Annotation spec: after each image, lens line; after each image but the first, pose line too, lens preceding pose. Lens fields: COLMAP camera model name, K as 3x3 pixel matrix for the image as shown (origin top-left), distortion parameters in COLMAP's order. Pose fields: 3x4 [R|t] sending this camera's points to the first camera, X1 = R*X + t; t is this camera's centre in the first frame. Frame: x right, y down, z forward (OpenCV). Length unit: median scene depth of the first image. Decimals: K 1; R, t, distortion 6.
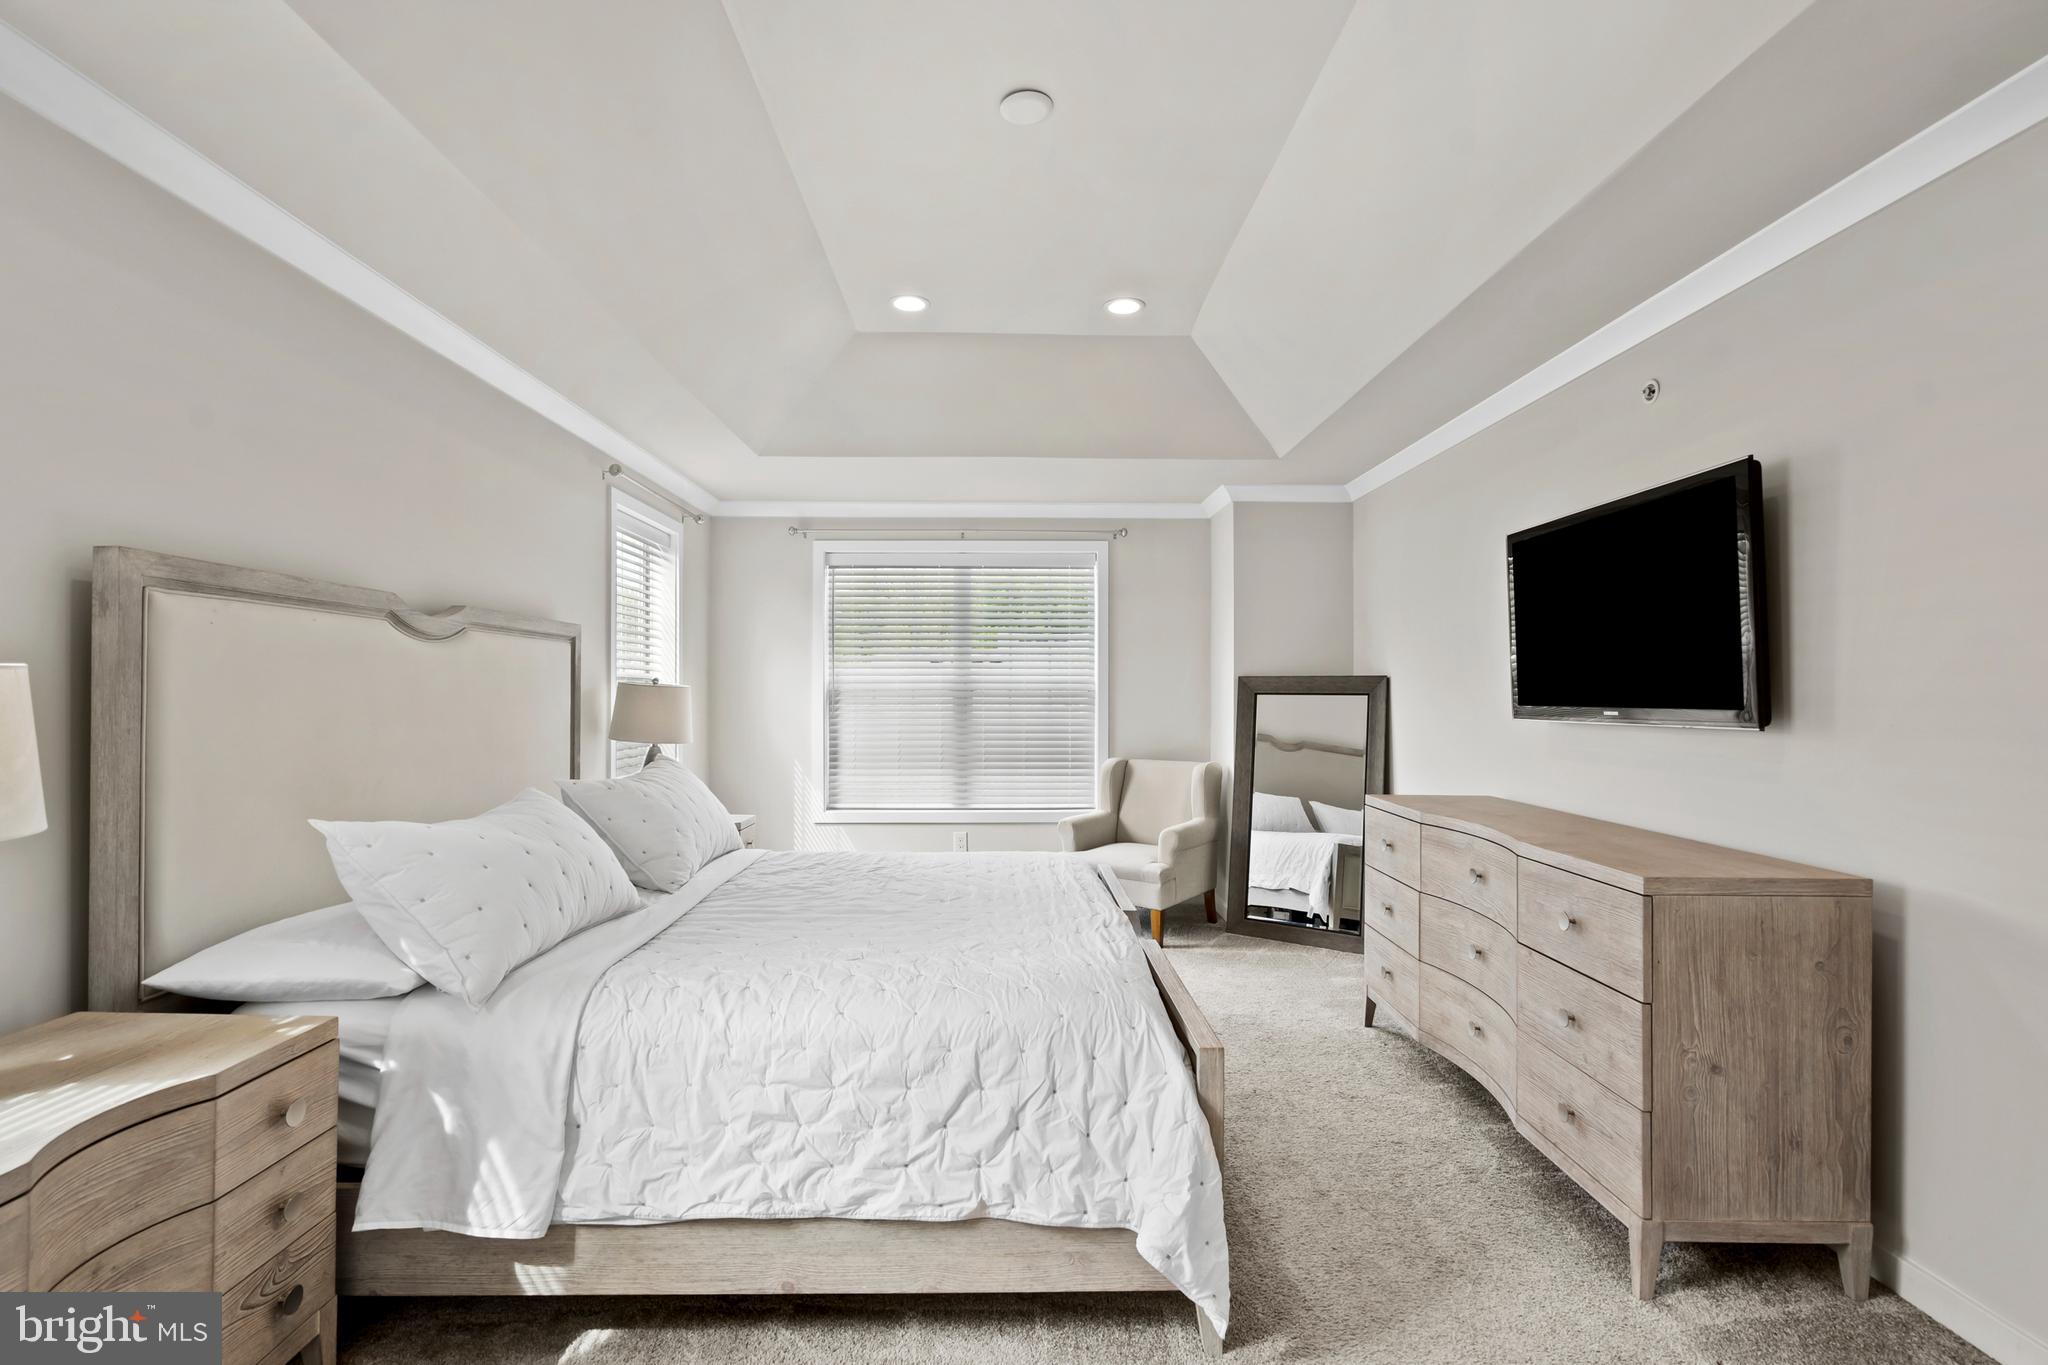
lens RADIAL K [[940.3, 0, 1019.4], [0, 940.3, 693.7], [0, 0, 1]] dist [-0.003892, 0.001980]
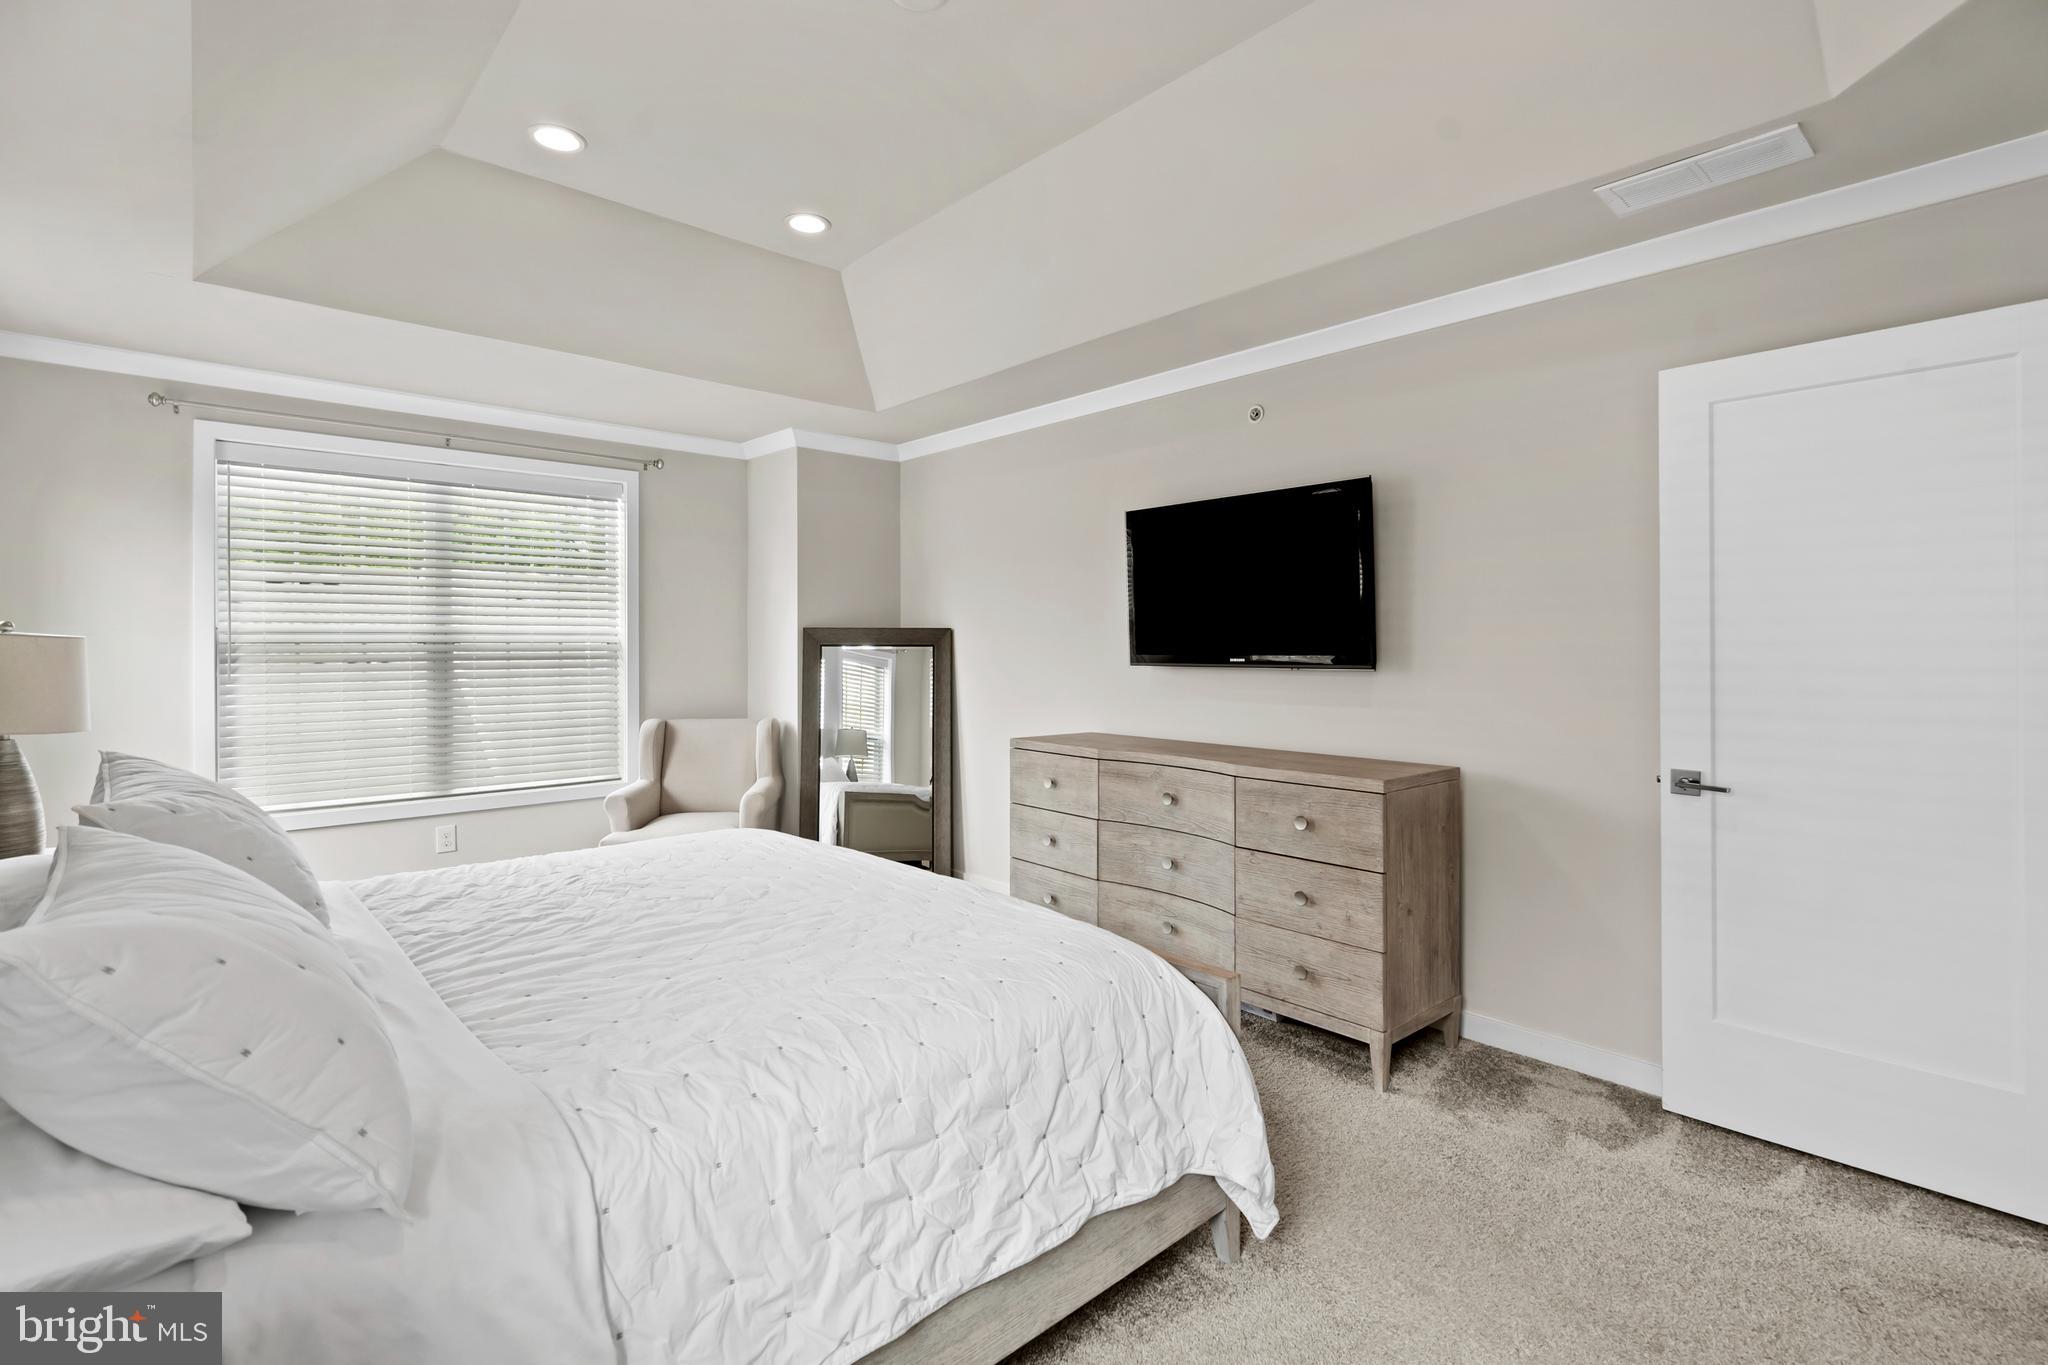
lens RADIAL K [[940.3, 0, 1010.2], [0, 940.3, 651.6], [0, 0, 1]] dist [-0.003892, 0.001980]
pose [[0.758631, -0.007146, 0.651481, -0.626546], [0.003052, 0.999968, 0.007414, -0.001386], [-0.651513, -0.003636, 0.758629, 0.327285]]
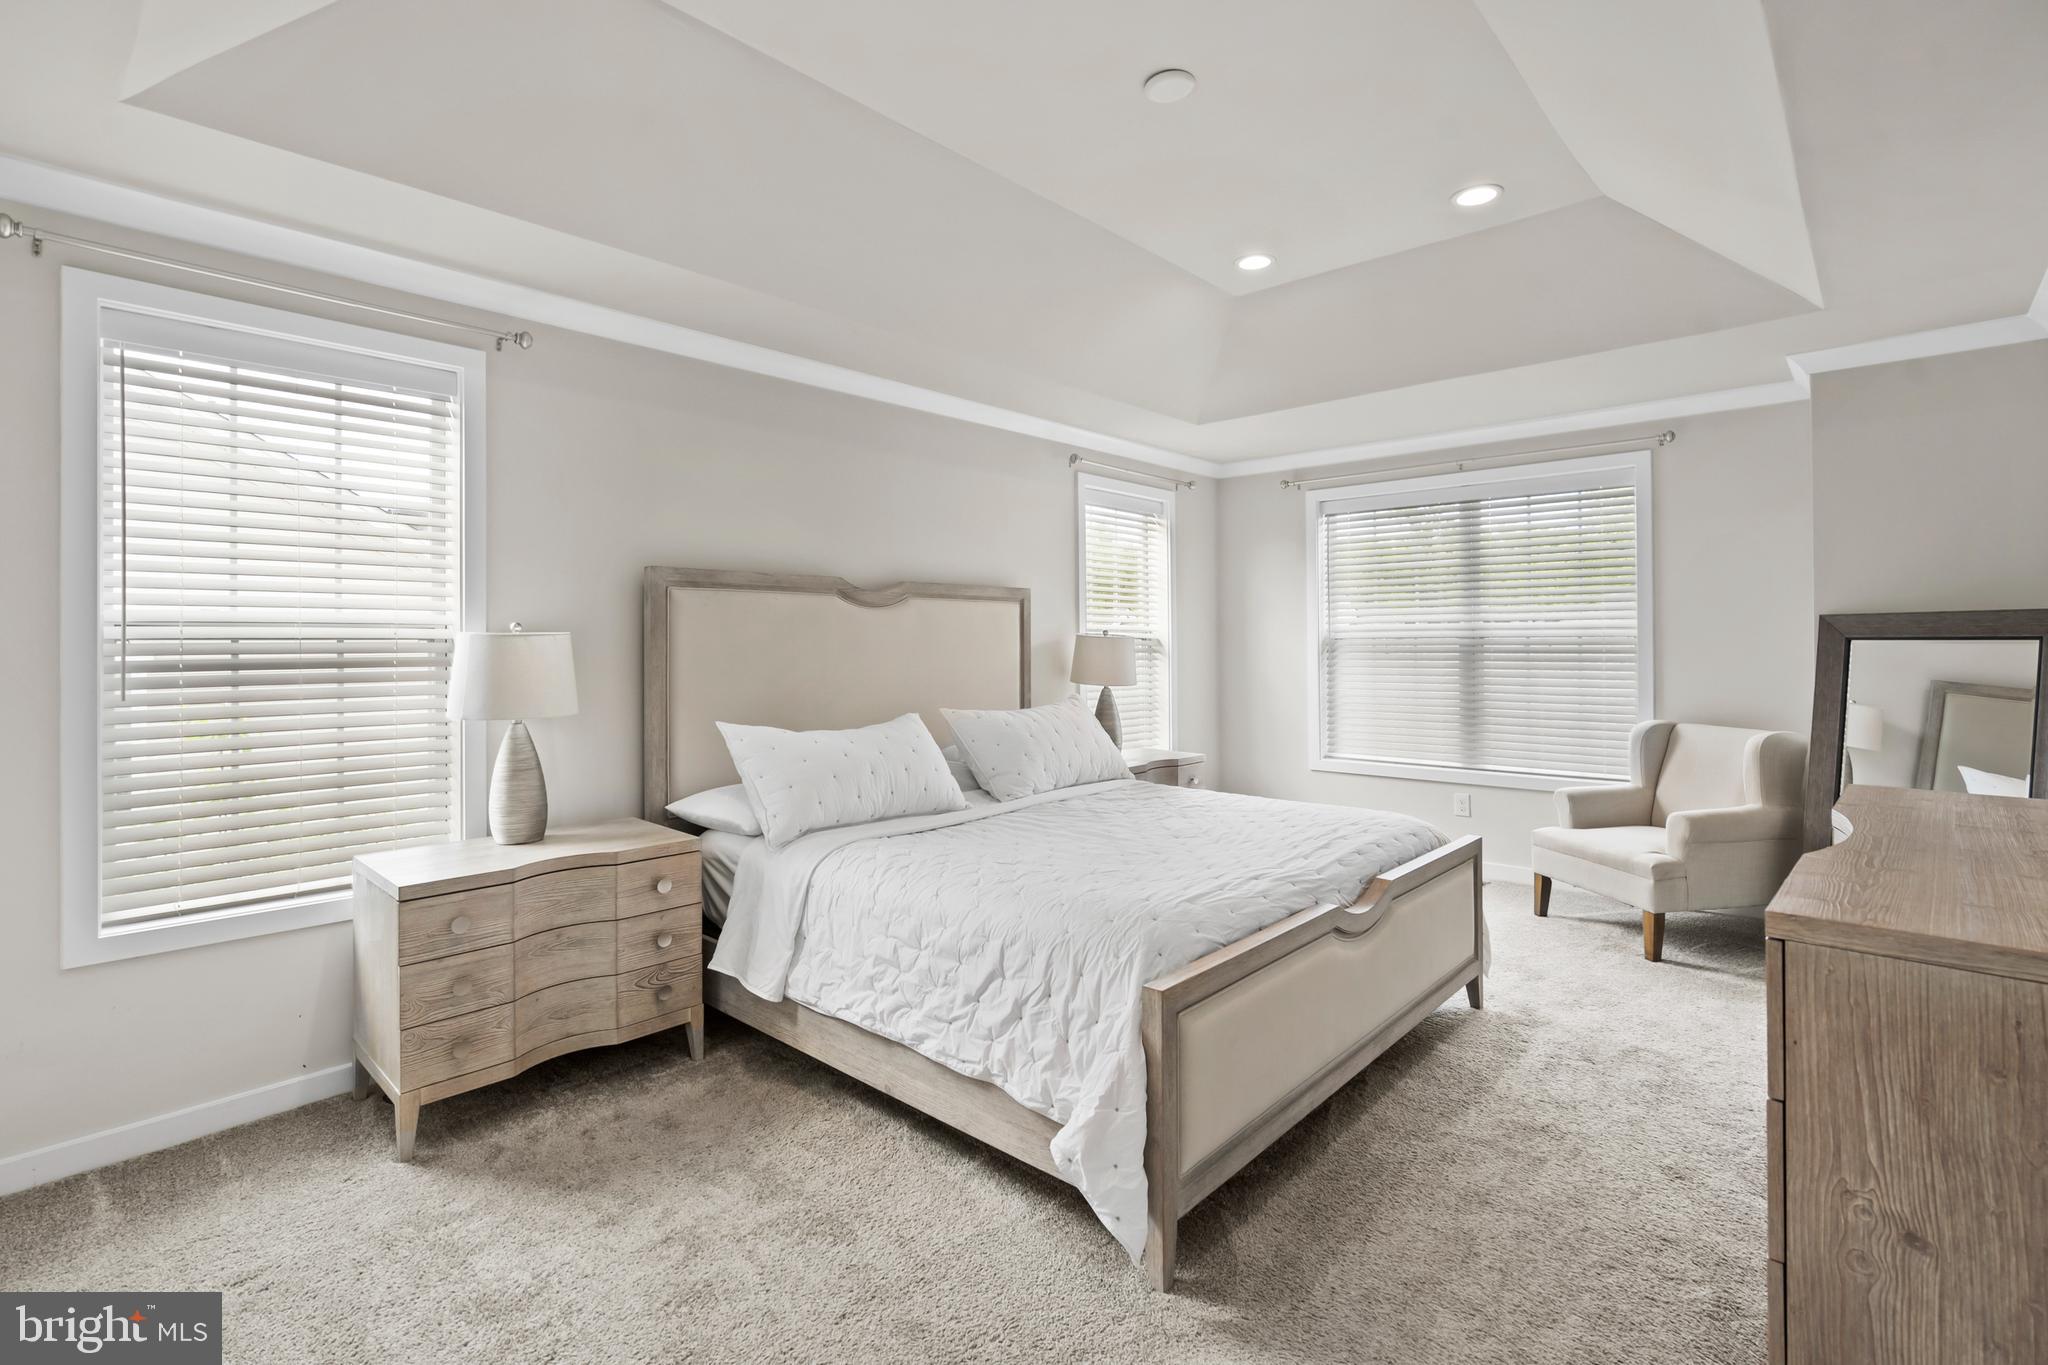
lens RADIAL K [[940.3, 0, 1026.8], [0, 940.3, 645.7], [0, 0, 1]] dist [-0.003892, 0.001980]
pose [[0.731218, -0.004412, -0.682129, 0.737687], [0.006886, 0.999976, 0.000913, 0.001647], [0.682109, -0.005365, 0.731231, 0.147302]]
